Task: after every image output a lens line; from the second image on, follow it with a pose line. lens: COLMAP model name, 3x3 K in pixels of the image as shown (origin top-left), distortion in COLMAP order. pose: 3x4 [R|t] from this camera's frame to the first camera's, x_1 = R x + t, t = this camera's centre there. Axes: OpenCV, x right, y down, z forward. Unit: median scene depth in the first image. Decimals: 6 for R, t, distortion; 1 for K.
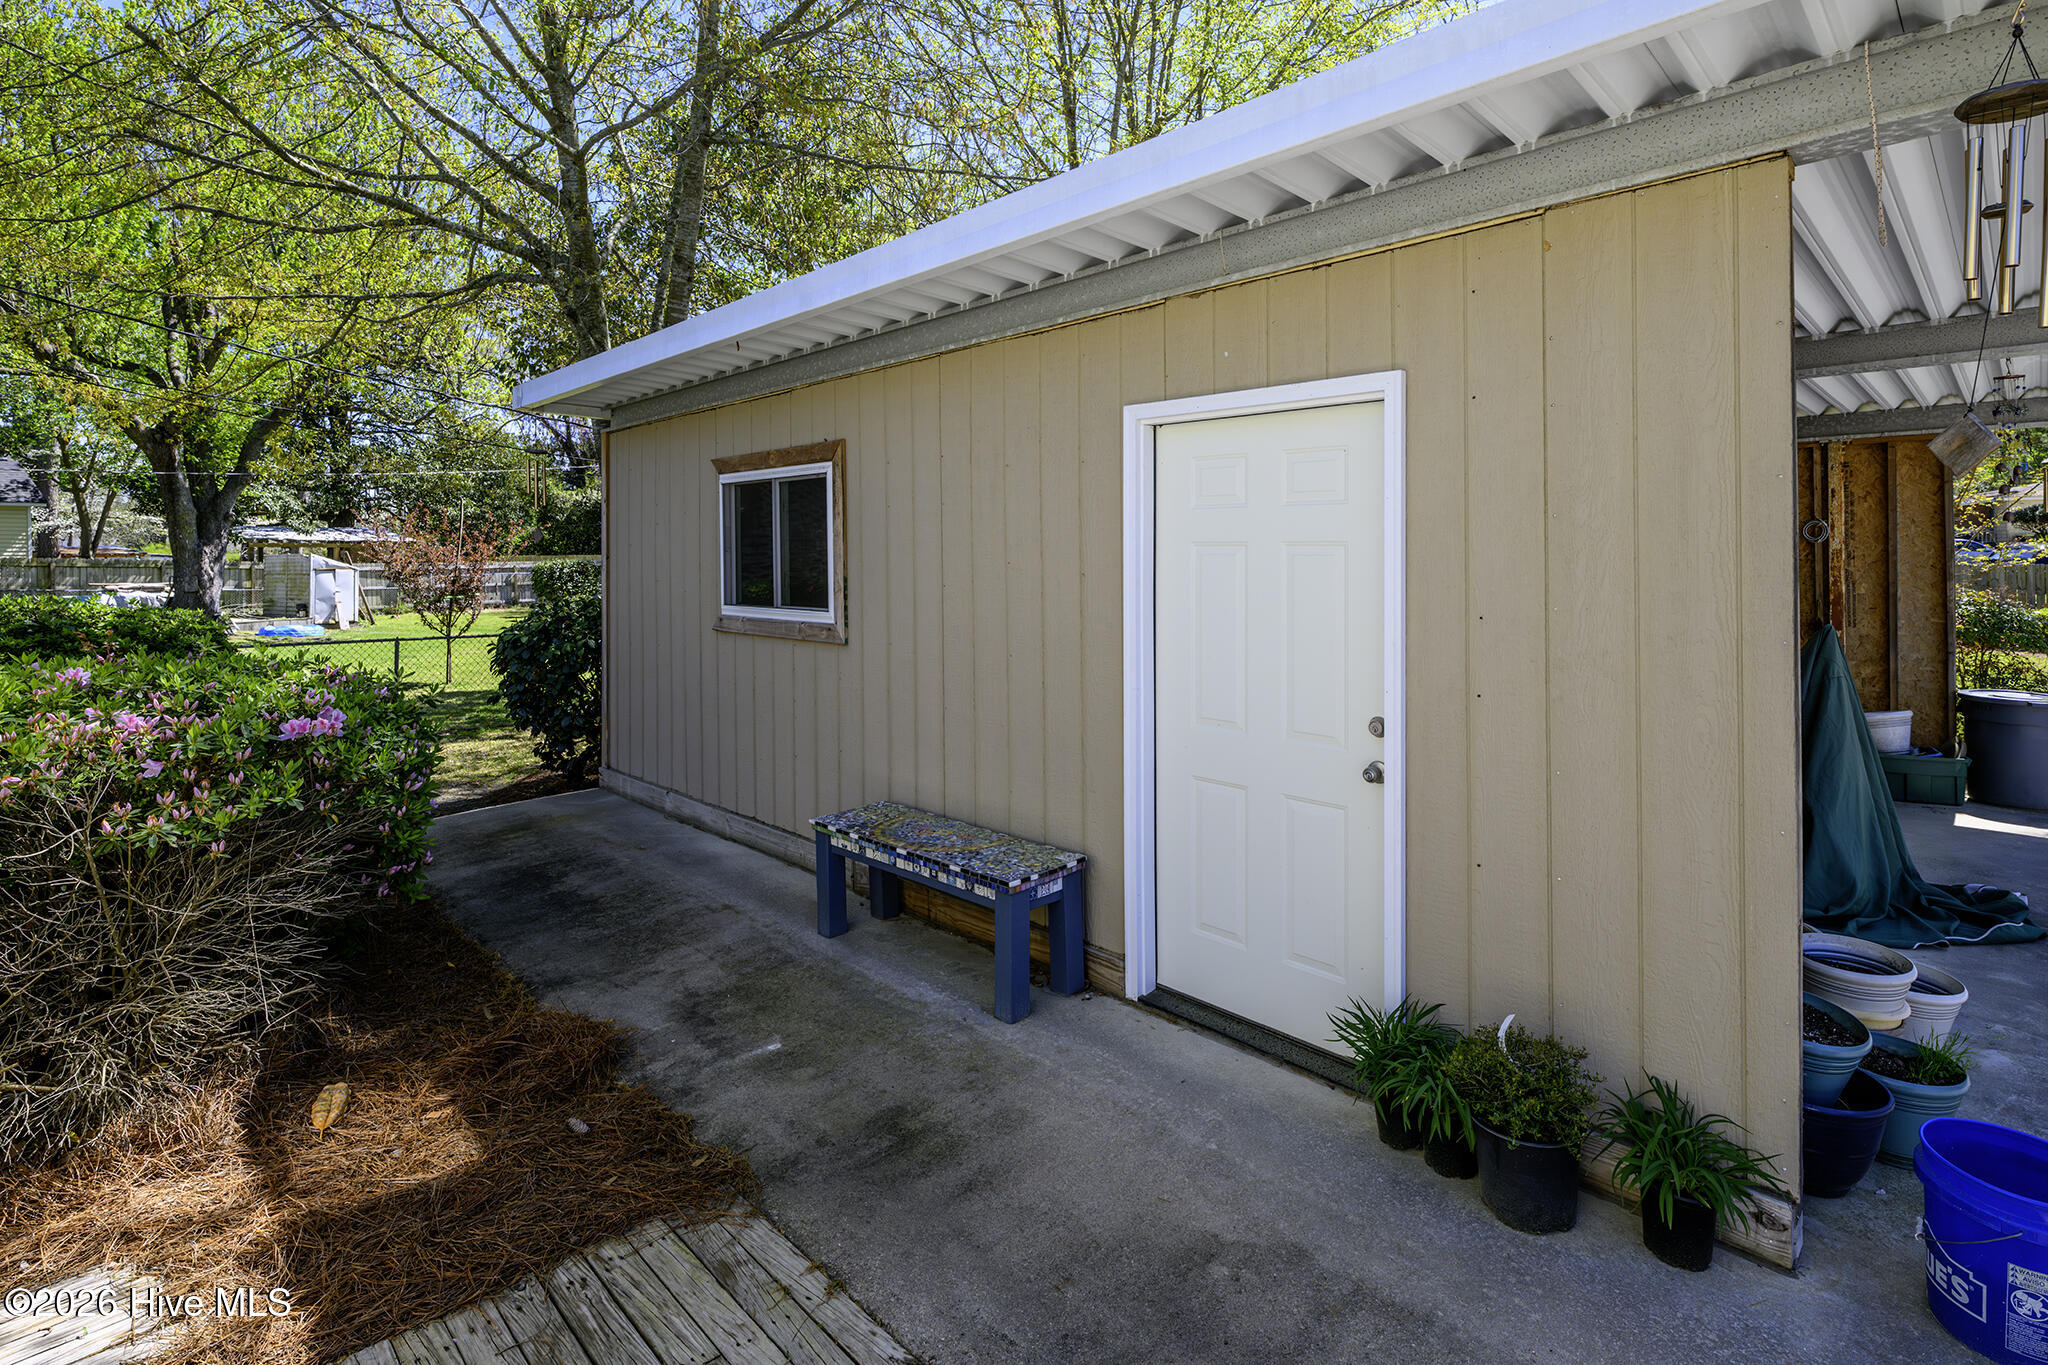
lens RADIAL K [[979.7, 0, 1012.8], [0, 979.7, 577.7], [0, 0, 1]] dist [0.000571, 0.000064]
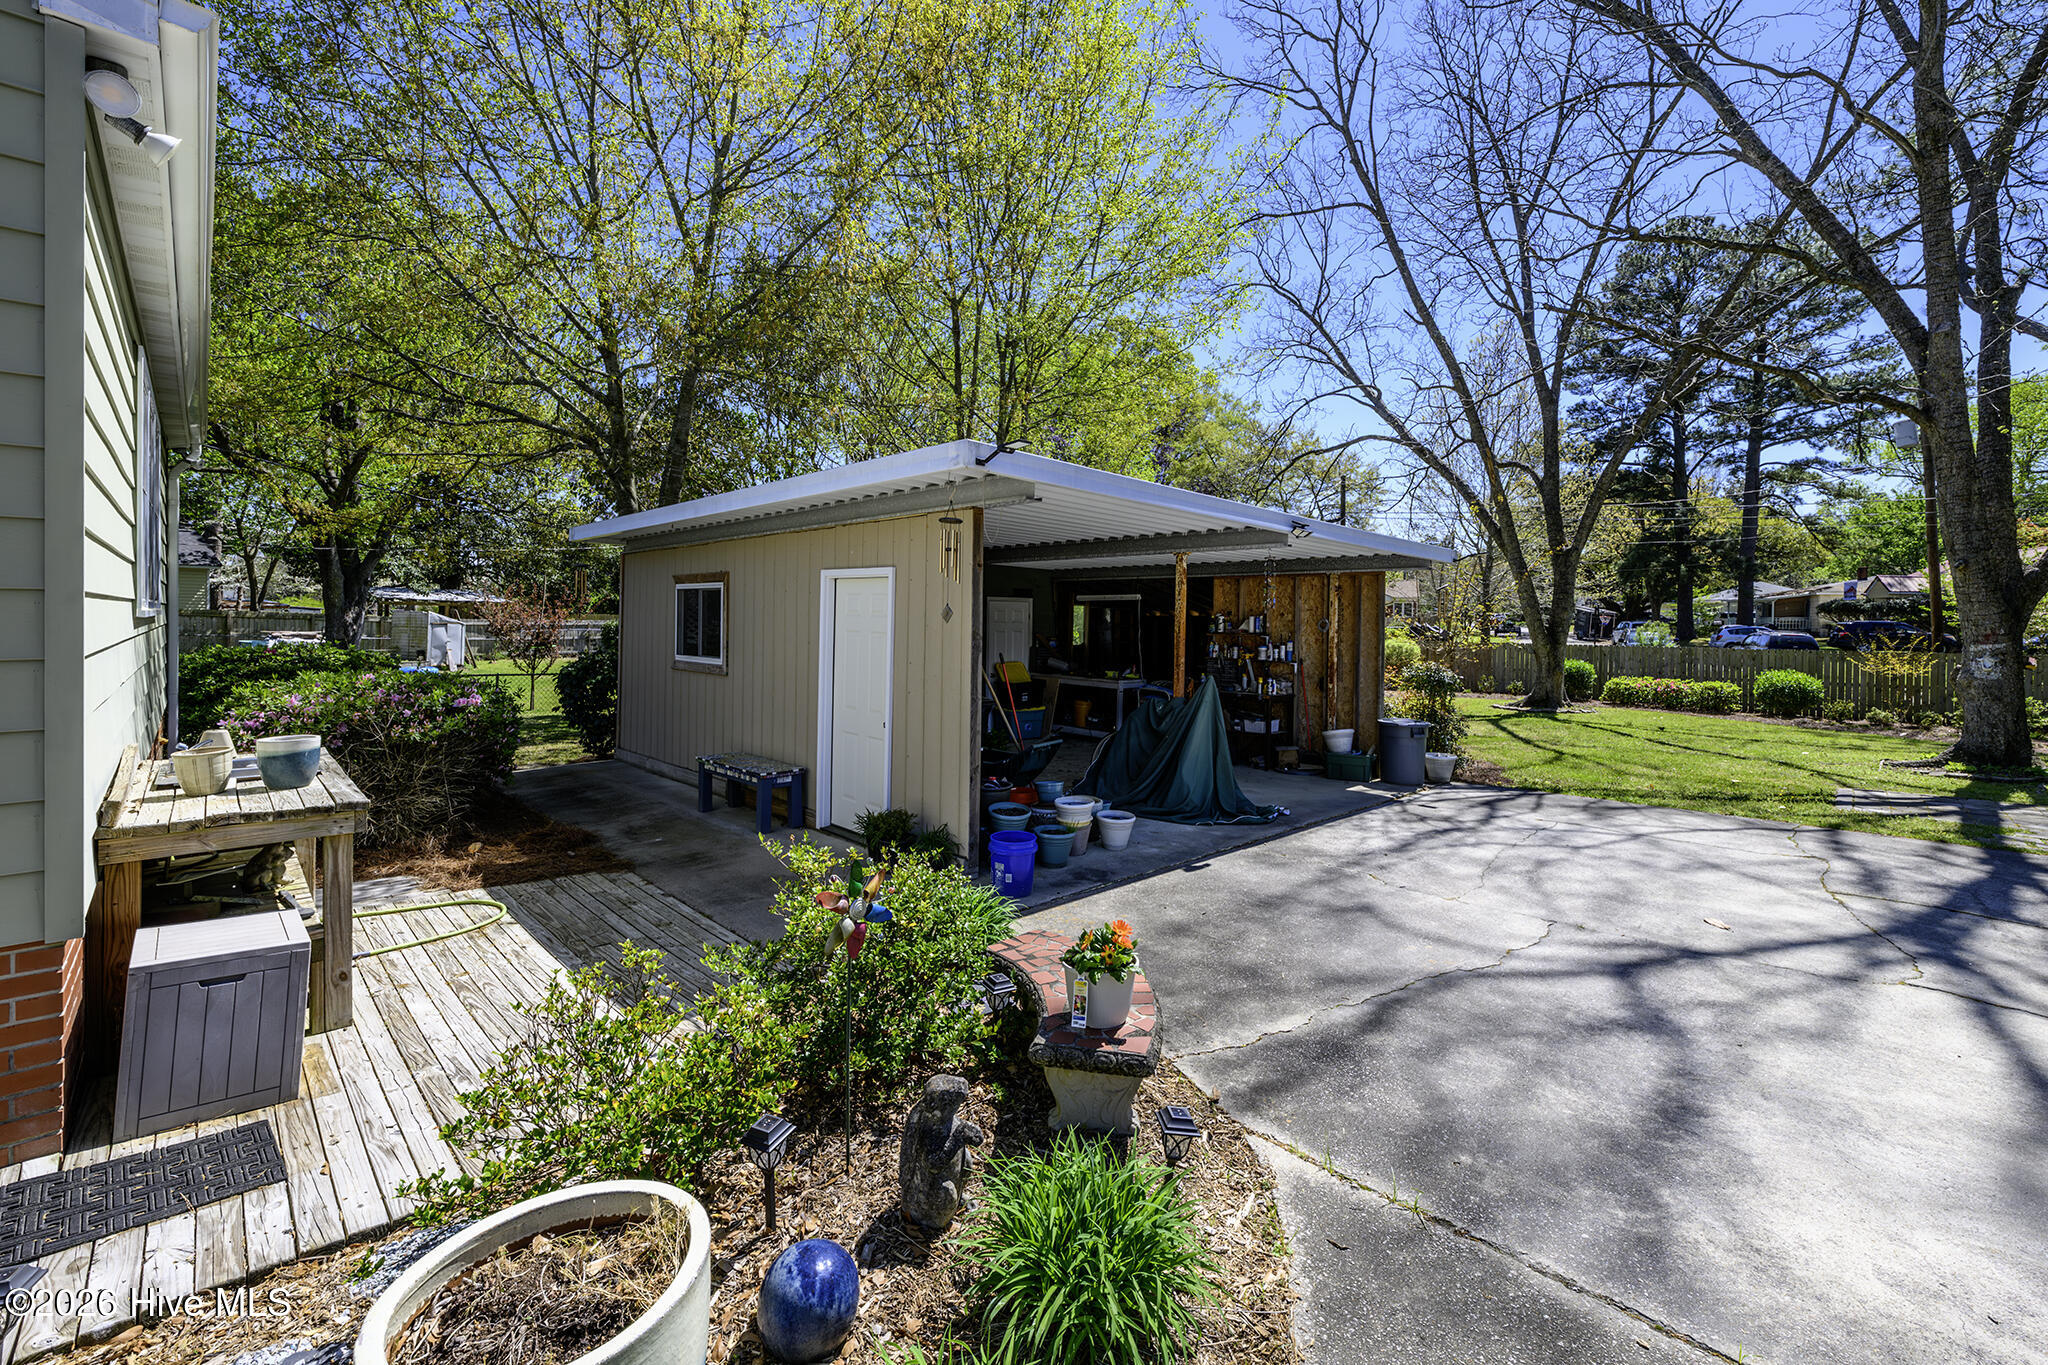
lens RADIAL K [[891.6, 0, 1034.6], [0, 891.6, 634.8], [0, 0, 1]] dist [0.000108, -0.000017]
pose [[0.999676, 0.021256, -0.014017, 0.105020], [-0.021351, 0.999750, -0.006674, -0.003245], [0.013871, 0.006971, 0.999879, -0.175863]]
